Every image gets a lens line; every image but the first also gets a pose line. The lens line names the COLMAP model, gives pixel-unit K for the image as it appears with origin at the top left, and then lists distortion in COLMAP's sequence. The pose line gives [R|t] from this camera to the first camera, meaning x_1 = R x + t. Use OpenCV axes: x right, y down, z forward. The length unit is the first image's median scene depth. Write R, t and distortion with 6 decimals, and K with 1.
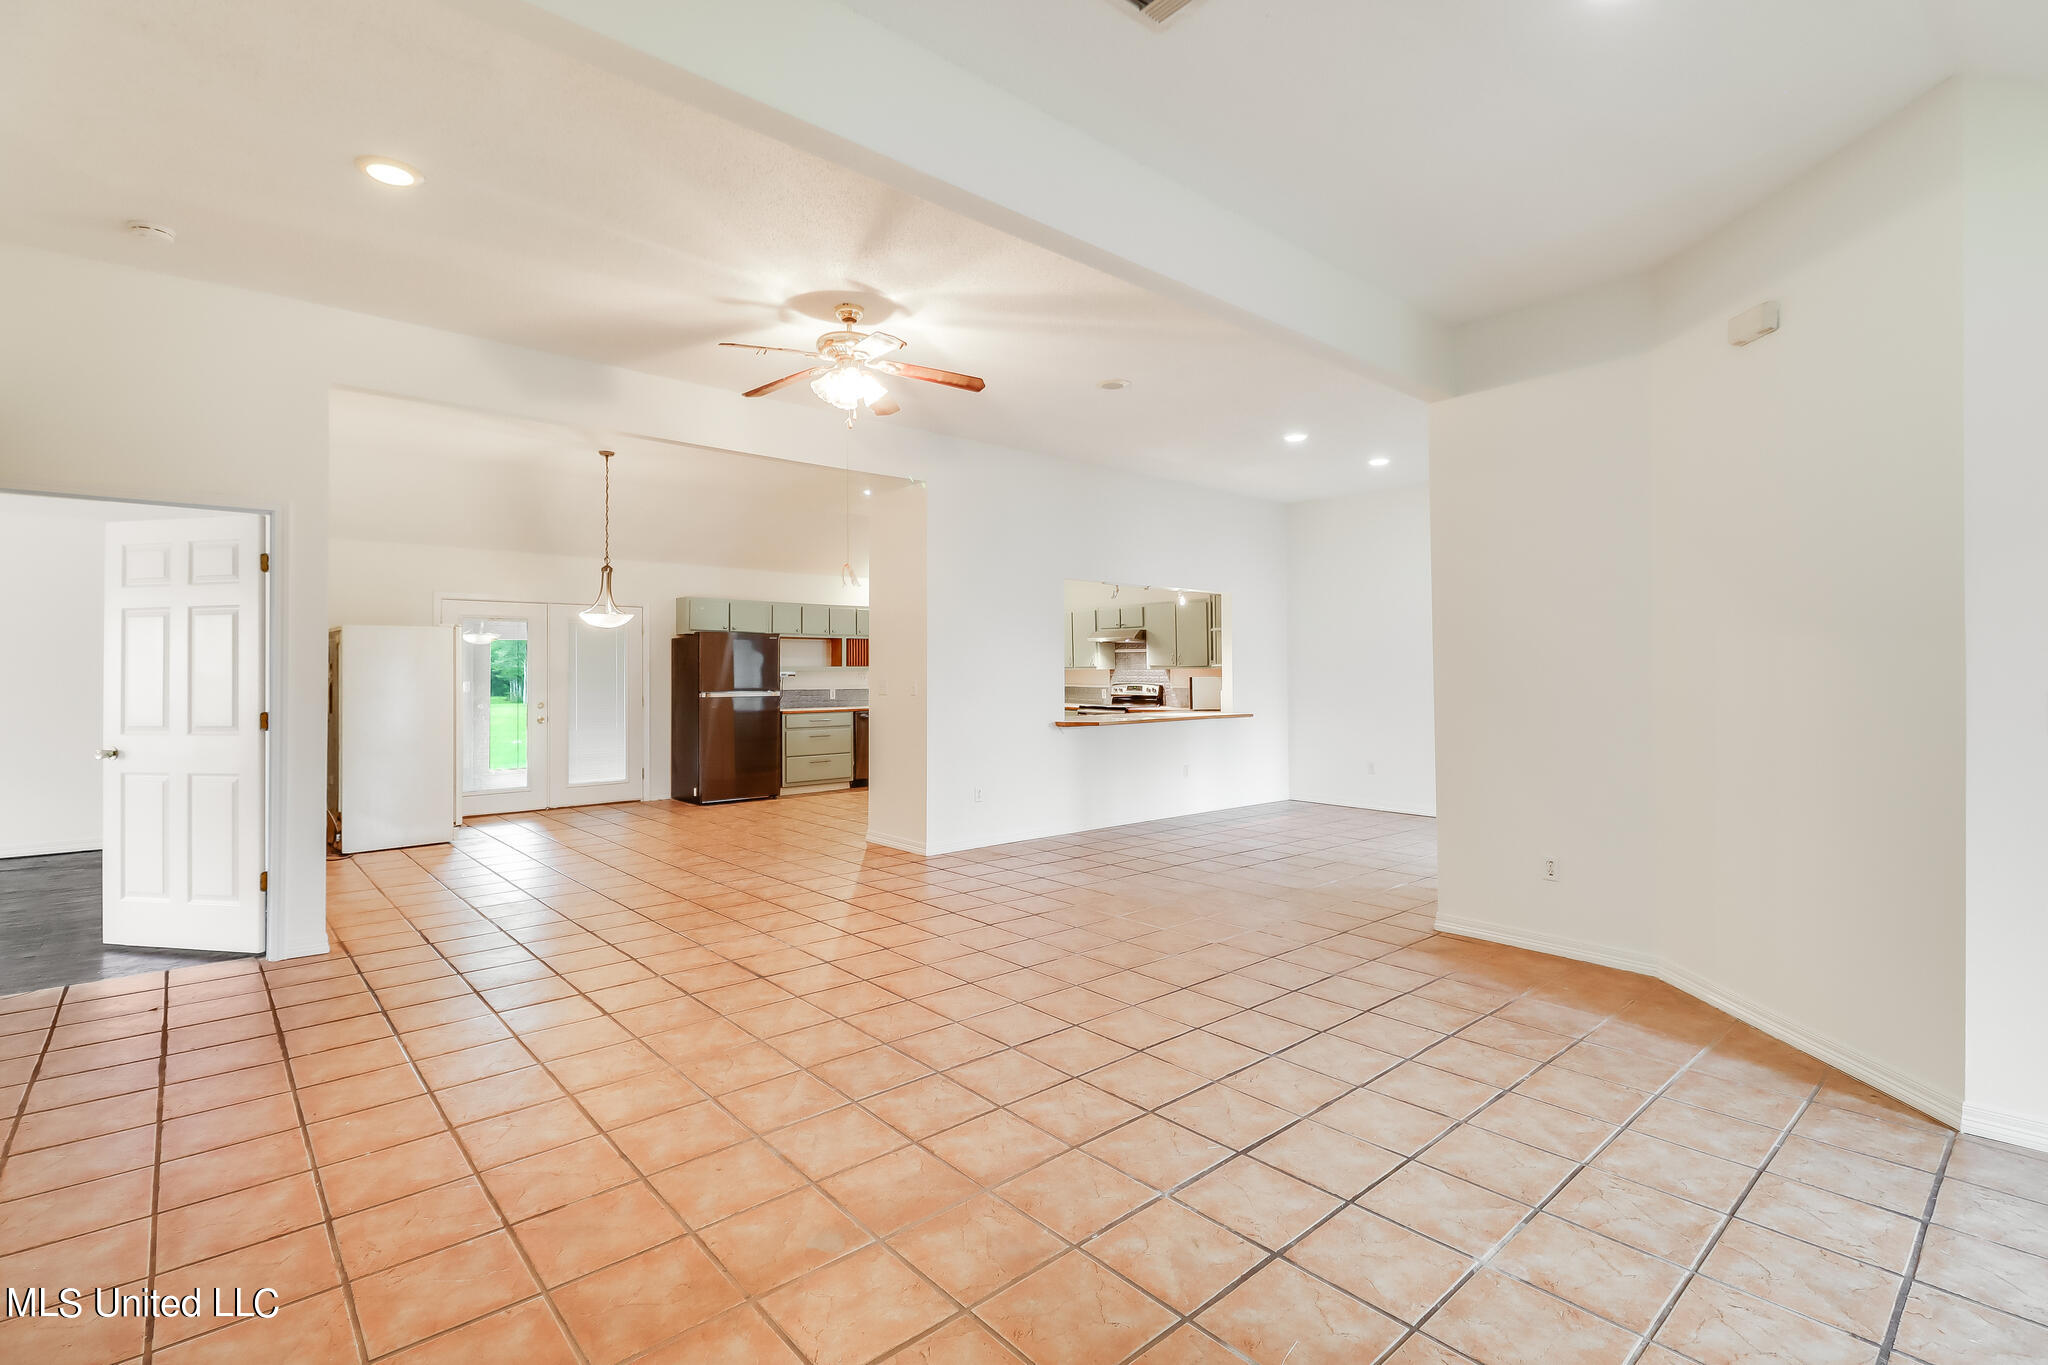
lens RADIAL K [[949.2, 0, 1028.1], [0, 949.2, 680.2], [0, 0, 1]] dist [0.010819, -0.000404]
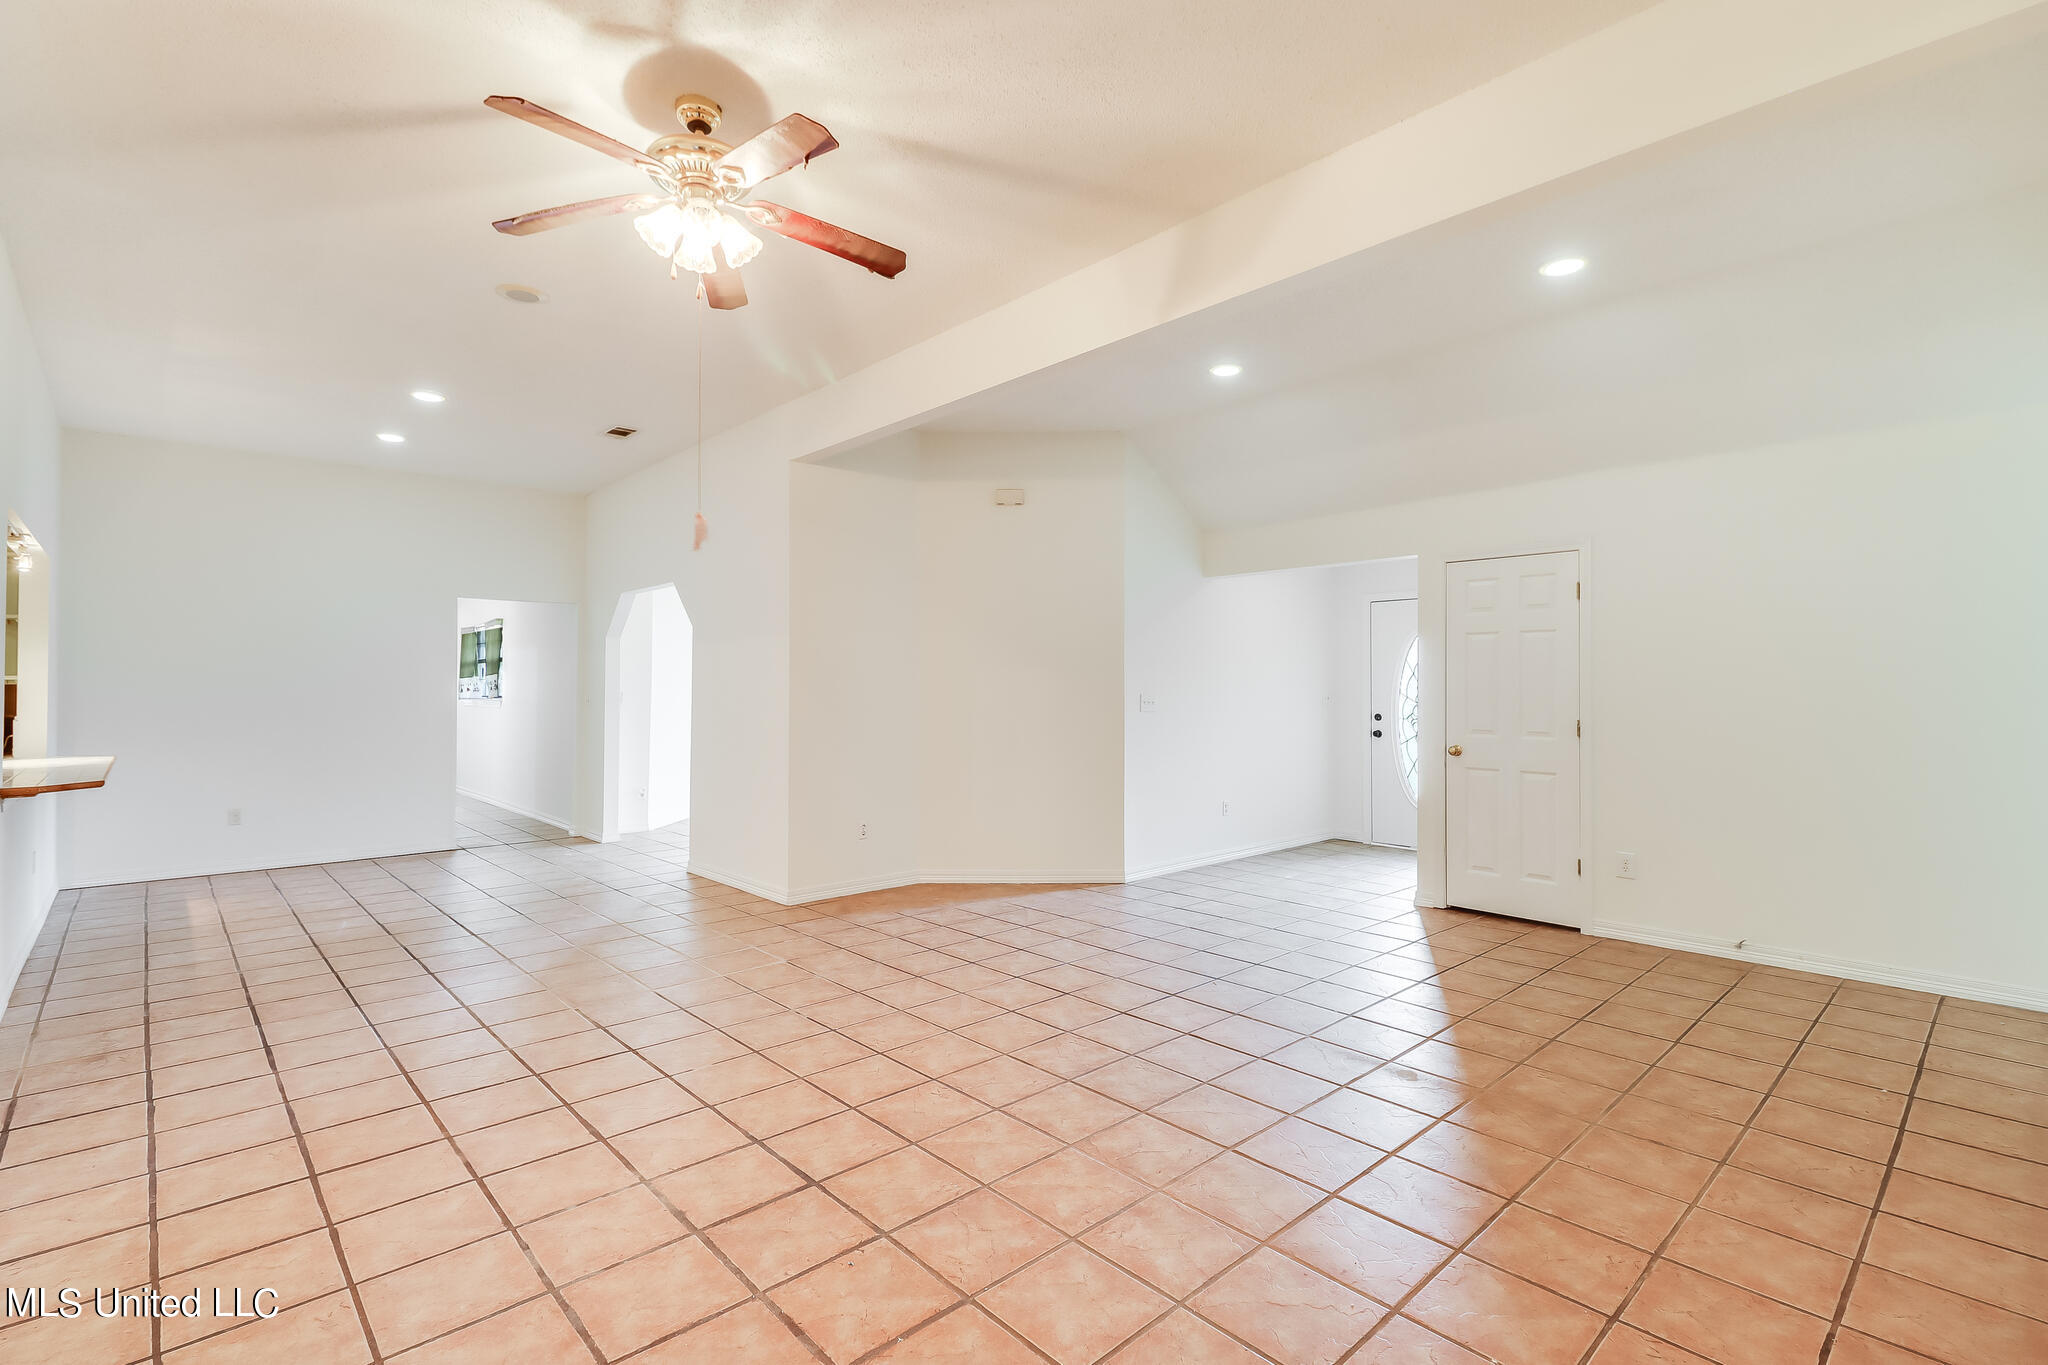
lens RADIAL K [[949.2, 0, 1027.7], [0, 949.2, 675.1], [0, 0, 1]] dist [0.010819, -0.000404]
pose [[-0.025529, 0.012730, 0.999593, -1.044123], [0.012666, 0.999843, -0.012409, -0.004232], [-0.999594, 0.012344, -0.025686, 1.017127]]
